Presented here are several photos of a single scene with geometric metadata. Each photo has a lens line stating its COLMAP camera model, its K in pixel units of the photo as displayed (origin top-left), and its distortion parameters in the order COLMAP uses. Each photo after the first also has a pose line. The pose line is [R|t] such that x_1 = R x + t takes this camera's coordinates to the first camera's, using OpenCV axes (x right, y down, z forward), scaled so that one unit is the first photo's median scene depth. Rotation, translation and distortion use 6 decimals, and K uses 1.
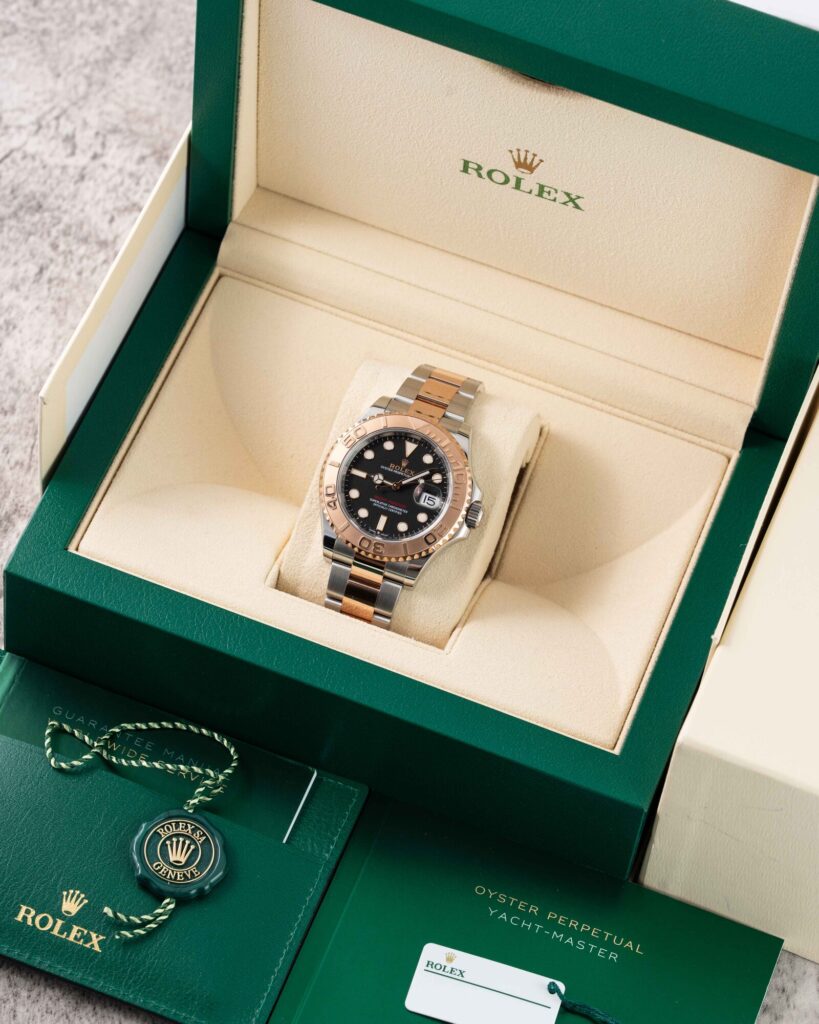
lens RADIAL K [[3868.4, 0, 409.5], [0, 3868.4, 512.0], [0, 0, 1]] dist [0.000782, -1.291200]
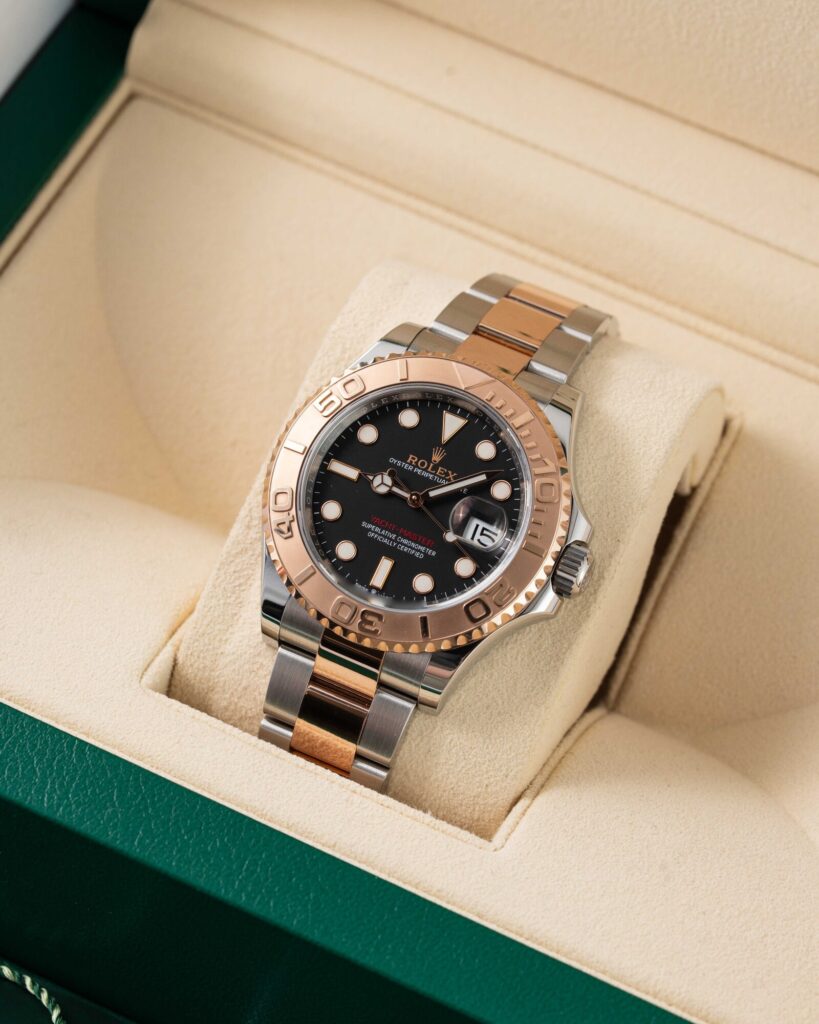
lens RADIAL K [[3868.4, 0, 409.5], [0, 3868.4, 512.0], [0, 0, 1]] dist [0.000782, -1.291200]
pose [[0.994880, 0.066399, -0.076190, 0.033072], [-0.071229, 0.995498, -0.062537, 0.025511], [0.071695, 0.067644, 0.995130, 0.509493]]
